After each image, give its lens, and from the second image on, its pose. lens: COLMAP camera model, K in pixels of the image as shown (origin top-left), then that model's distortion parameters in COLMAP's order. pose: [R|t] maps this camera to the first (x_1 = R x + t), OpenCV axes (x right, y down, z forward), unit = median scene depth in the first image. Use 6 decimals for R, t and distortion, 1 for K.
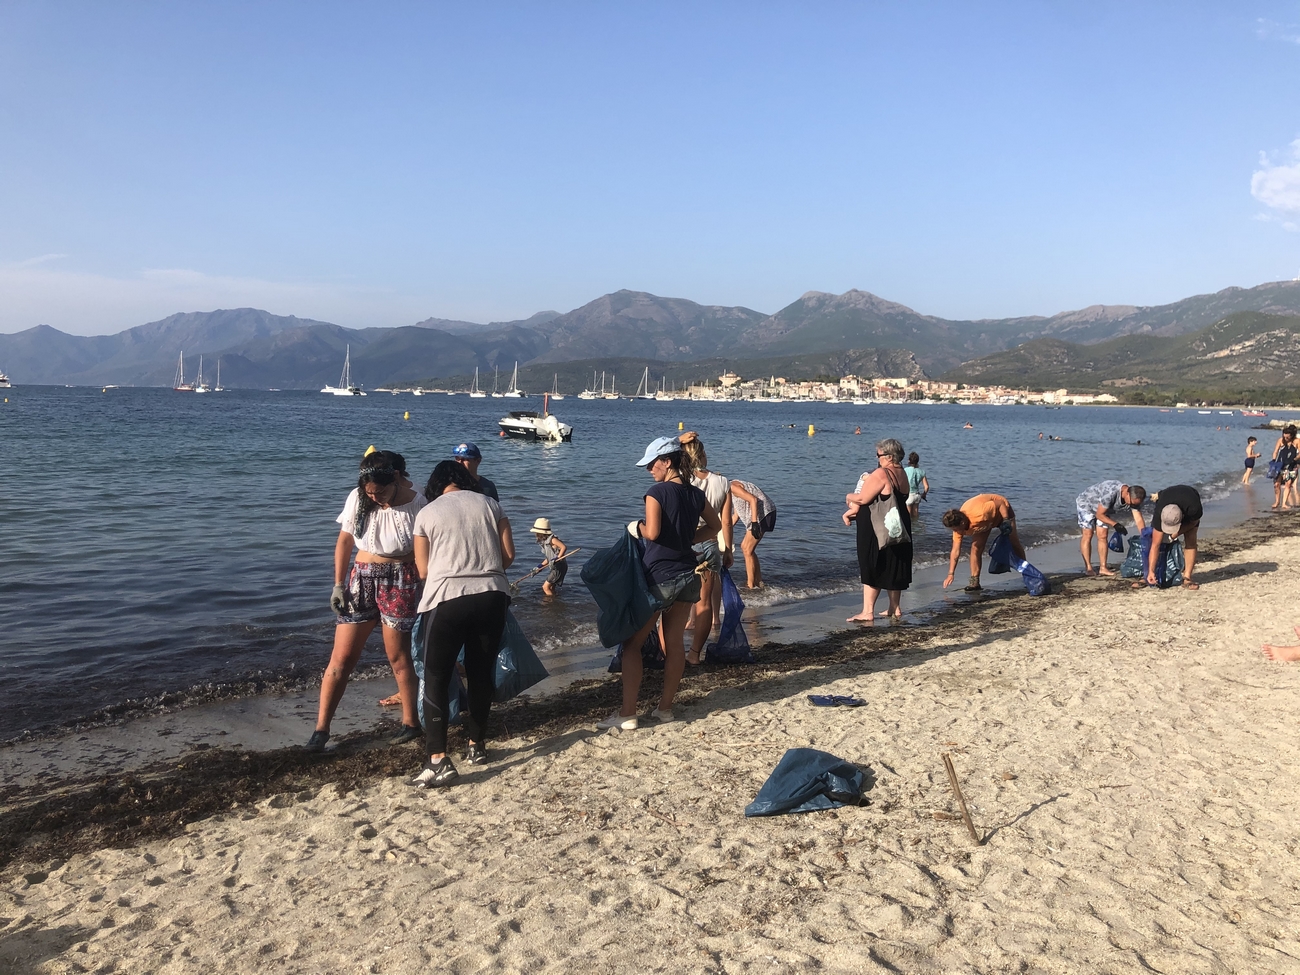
lens RADIAL K [[1059.7, 0, 654.4], [0, 1059.7, 486.0], [0, 0, 1]] dist [0.000498, 0.006928]
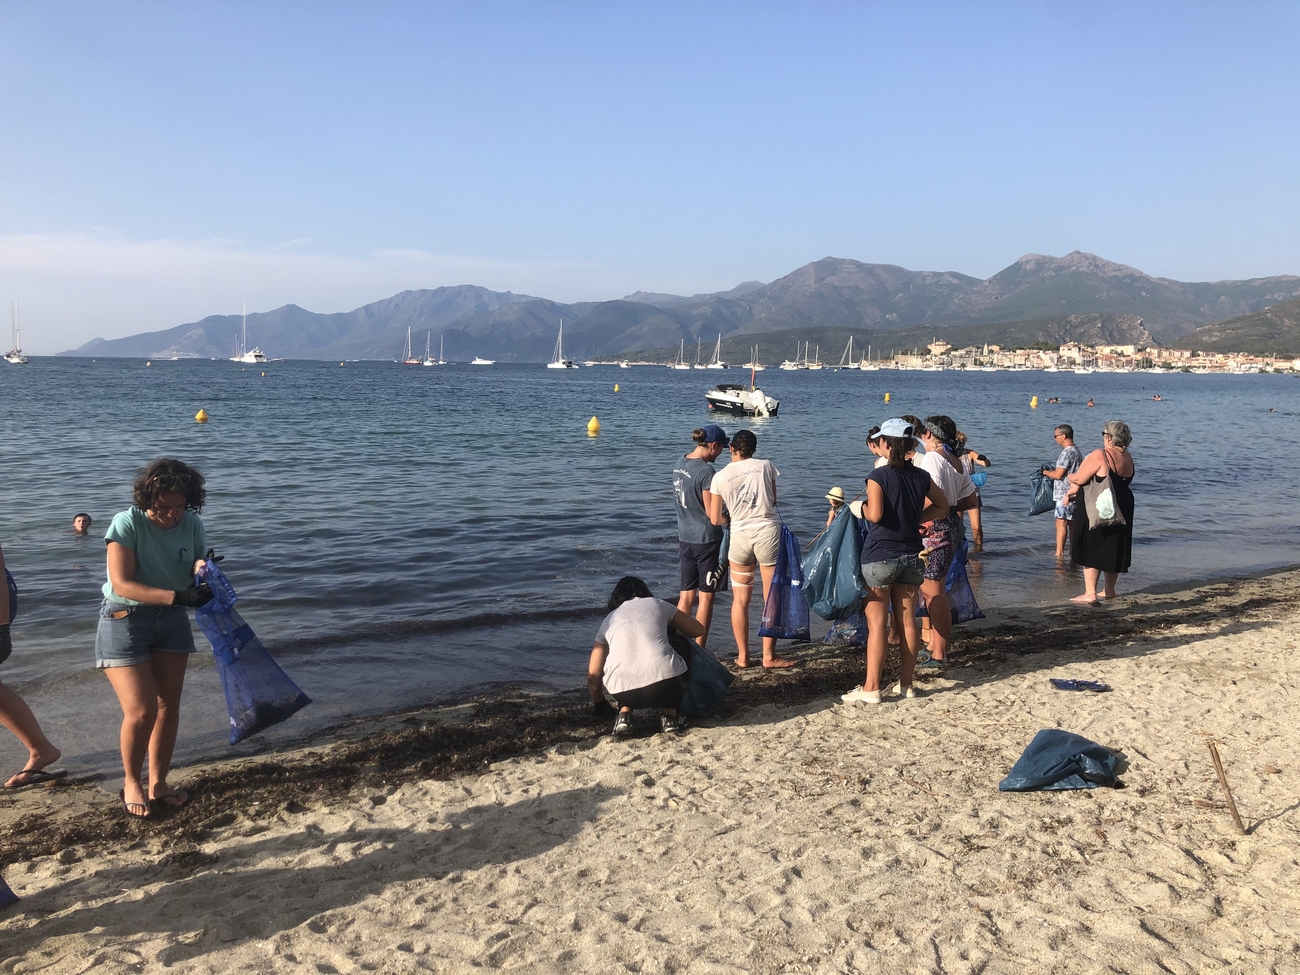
lens RADIAL K [[1059.7, 0, 654.4], [0, 1059.7, 486.0], [0, 0, 1]] dist [0.000498, 0.006928]
pose [[0.982443, 0.015486, -0.185918, -0.060912], [-0.010192, 0.999516, 0.029398, -0.018032], [0.186283, -0.026987, 0.982125, -0.089774]]
